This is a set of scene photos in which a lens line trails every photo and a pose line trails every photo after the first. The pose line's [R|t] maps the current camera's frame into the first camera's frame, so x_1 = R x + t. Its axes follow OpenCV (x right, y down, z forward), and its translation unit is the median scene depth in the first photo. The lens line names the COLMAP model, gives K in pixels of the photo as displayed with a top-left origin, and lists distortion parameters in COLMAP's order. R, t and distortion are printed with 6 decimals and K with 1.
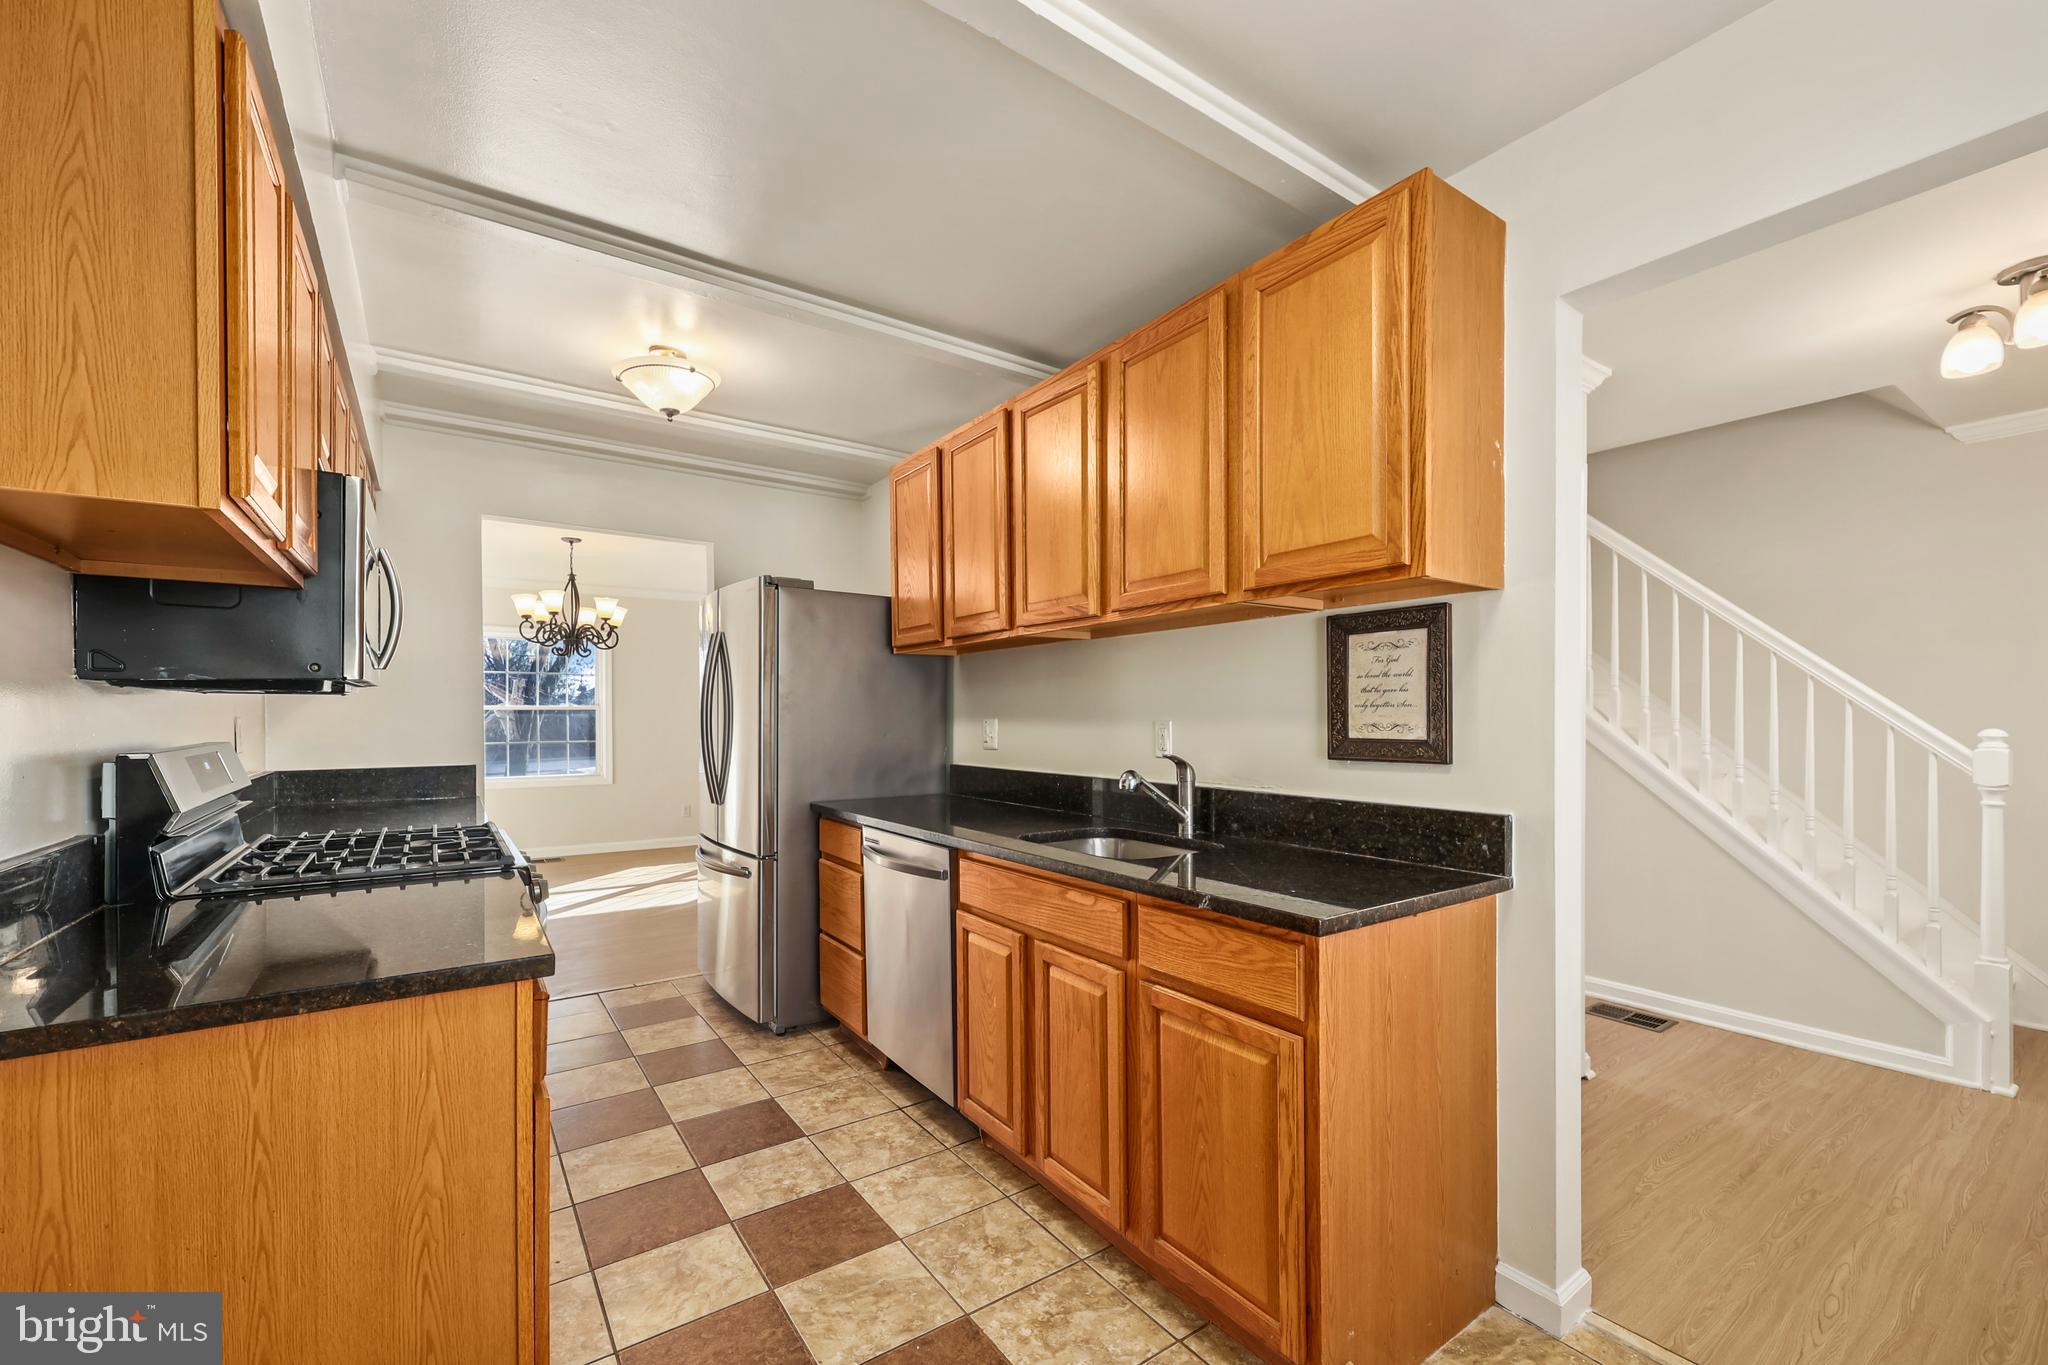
lens RADIAL K [[841.7, 0, 1027.4], [0, 841.7, 704.8], [0, 0, 1]] dist [-0.005892, 0.001235]
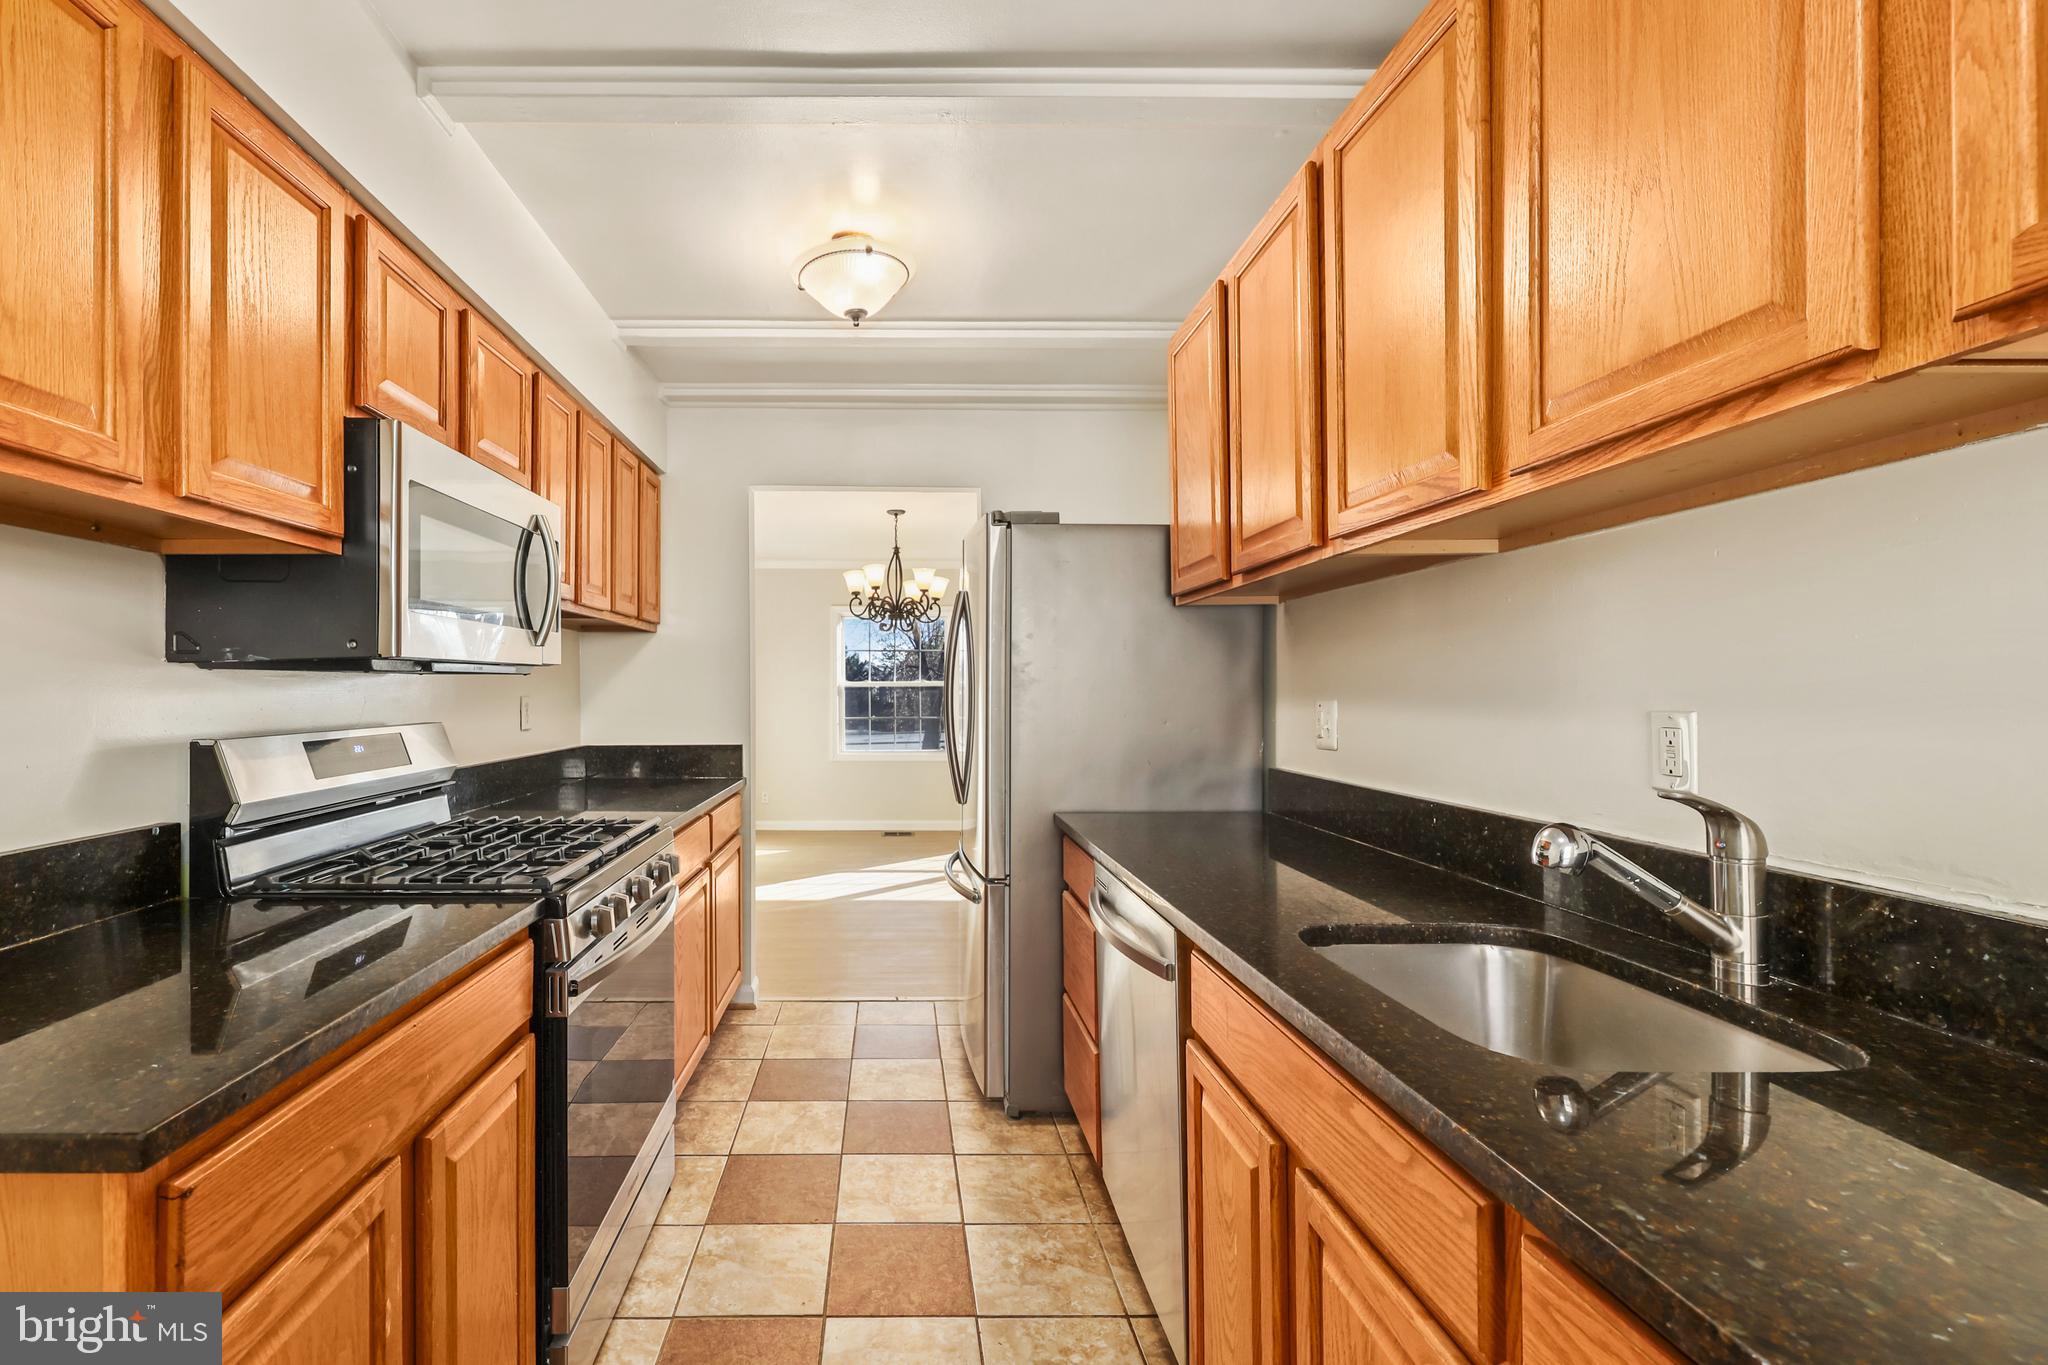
lens RADIAL K [[841.7, 0, 933.8], [0, 841.7, 682.9], [0, 0, 1]] dist [-0.005892, 0.001235]
pose [[0.822871, -0.005388, -0.568203, 0.089464], [0.009153, 0.999951, 0.003773, -0.001222], [0.568155, -0.008306, 0.822880, 0.393247]]
